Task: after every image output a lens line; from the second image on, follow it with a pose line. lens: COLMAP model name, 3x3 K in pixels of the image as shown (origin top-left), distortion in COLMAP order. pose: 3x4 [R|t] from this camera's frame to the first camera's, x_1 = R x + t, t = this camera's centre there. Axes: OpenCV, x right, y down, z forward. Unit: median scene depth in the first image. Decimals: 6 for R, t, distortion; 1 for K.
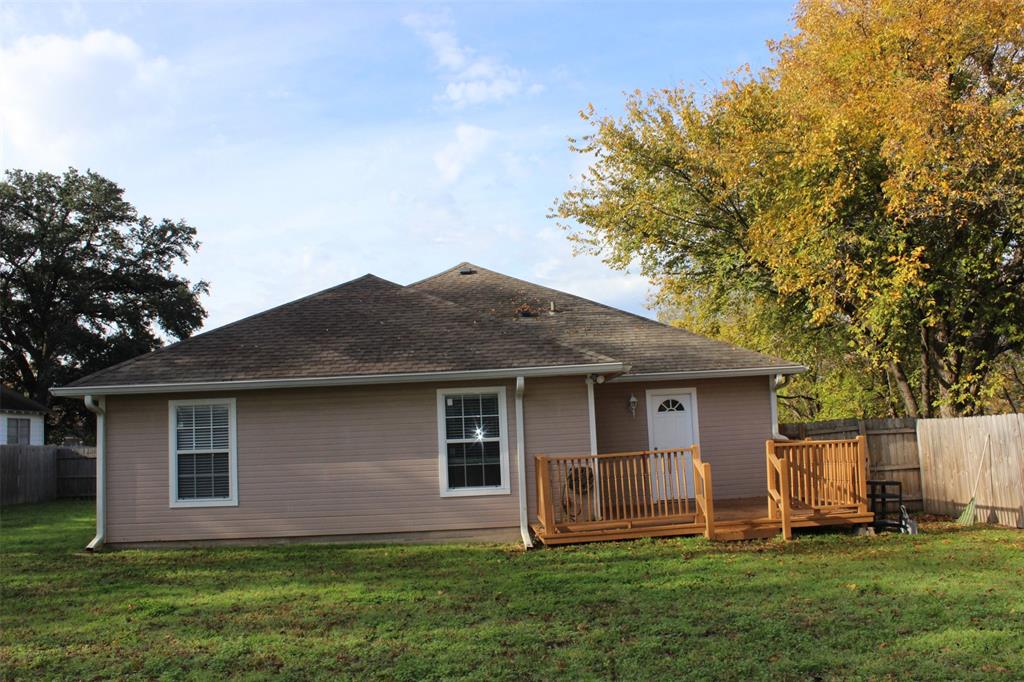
lens RADIAL K [[849.9, 0, 512.0], [0, 849.9, 341.0], [0, 0, 1]] dist [-0.161179, 0.136961]
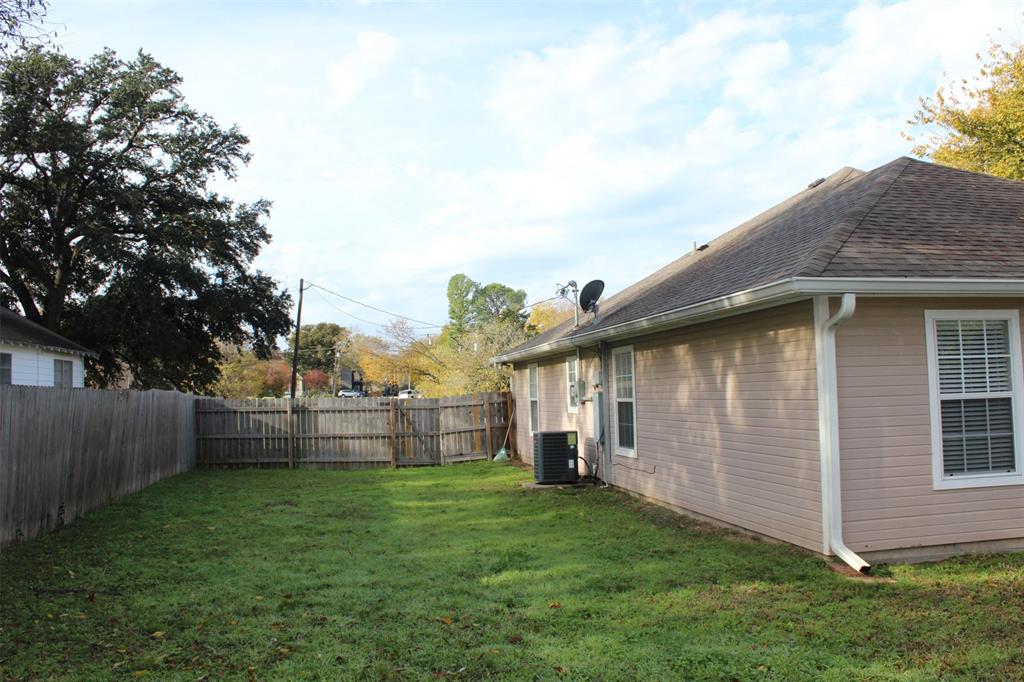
lens RADIAL K [[849.9, 0, 512.0], [0, 849.9, 341.0], [0, 0, 1]] dist [-0.161179, 0.136961]
pose [[0.989537, 0.028079, 0.141518, -0.382681], [-0.034393, 0.998510, 0.042370, 0.038419], [-0.140117, -0.046794, 0.989029, 0.222237]]
